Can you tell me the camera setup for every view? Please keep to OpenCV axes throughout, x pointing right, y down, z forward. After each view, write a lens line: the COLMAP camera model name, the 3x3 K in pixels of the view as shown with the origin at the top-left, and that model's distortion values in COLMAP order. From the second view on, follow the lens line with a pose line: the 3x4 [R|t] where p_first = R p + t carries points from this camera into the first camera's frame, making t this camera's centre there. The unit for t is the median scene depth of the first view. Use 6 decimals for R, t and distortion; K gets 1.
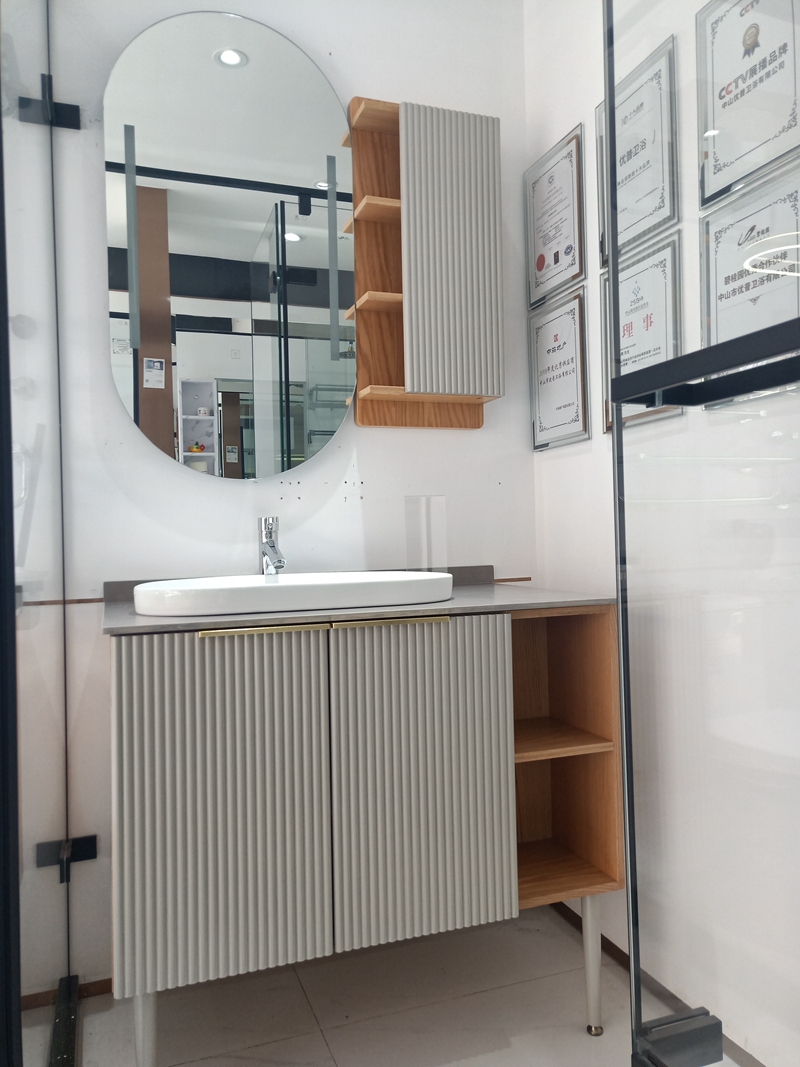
lens RADIAL K [[797.8, 0, 400.0], [0, 797.8, 533.5], [0, 0, 1]] dist [0.035640, -0.006311]
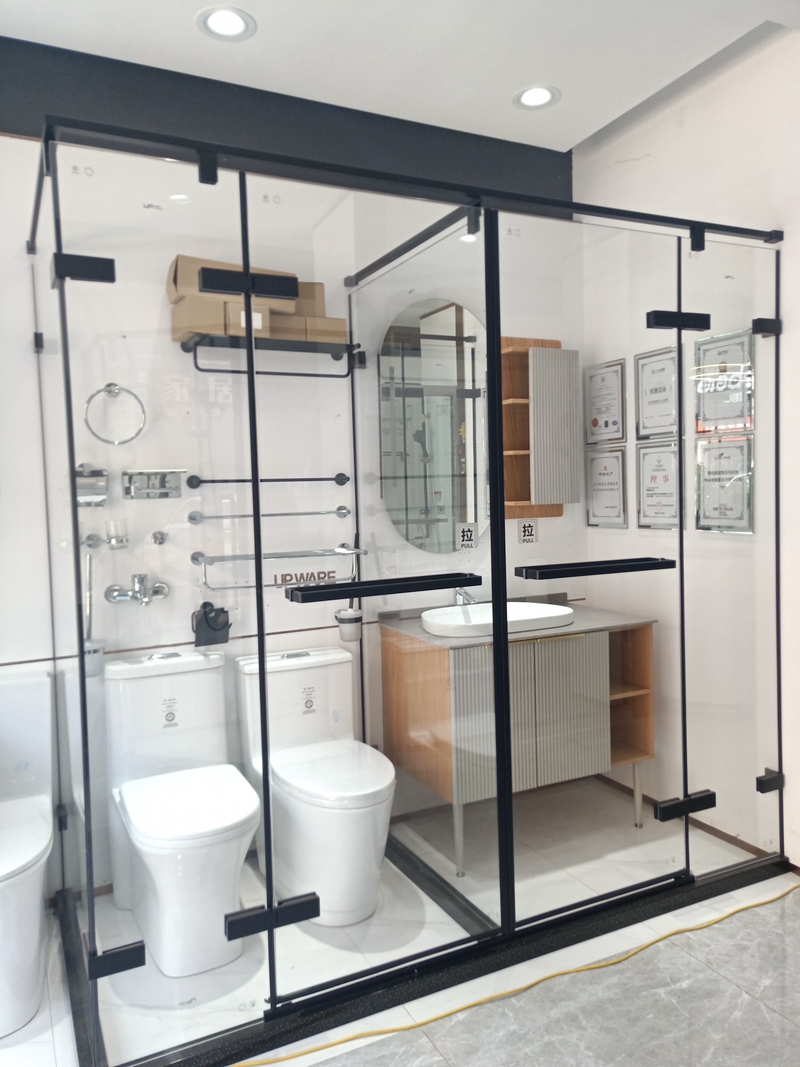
lens RADIAL K [[797.8, 0, 400.0], [0, 797.8, 533.5], [0, 0, 1]] dist [0.035640, -0.006311]
pose [[0.993436, -0.009977, 0.113954, -0.487811], [0.003793, 0.998514, 0.054361, -0.204068], [-0.114327, -0.053572, 0.991998, -0.766797]]
